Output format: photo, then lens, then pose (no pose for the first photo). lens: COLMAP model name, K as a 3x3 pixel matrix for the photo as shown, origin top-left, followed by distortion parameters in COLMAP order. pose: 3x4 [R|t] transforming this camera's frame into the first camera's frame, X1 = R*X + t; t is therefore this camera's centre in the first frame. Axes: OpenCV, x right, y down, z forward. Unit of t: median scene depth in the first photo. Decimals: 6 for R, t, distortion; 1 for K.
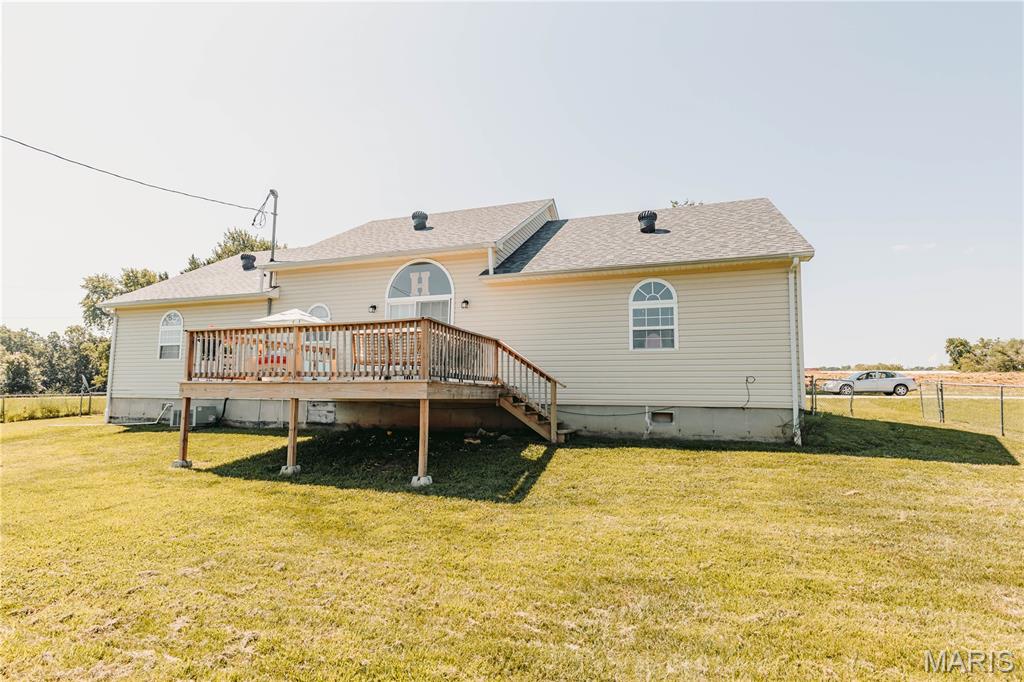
lens RADIAL K [[508.4, 0, 513.4], [0, 508.4, 344.6], [0, 0, 1]] dist [0.002747, -0.000160]
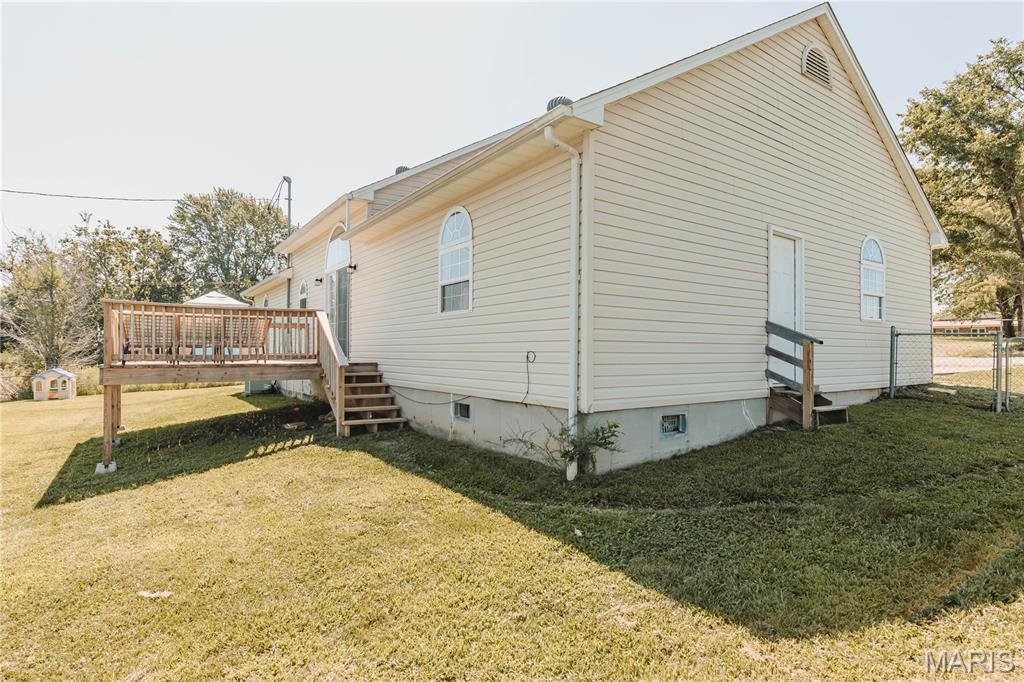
lens RADIAL K [[508.4, 0, 513.4], [0, 508.4, 344.6], [0, 0, 1]] dist [0.002747, -0.000160]
pose [[0.847382, -0.013257, -0.530818, 0.705235], [0.049604, 0.997293, 0.054279, 0.020793], [0.528661, -0.072326, 0.845746, 0.459638]]
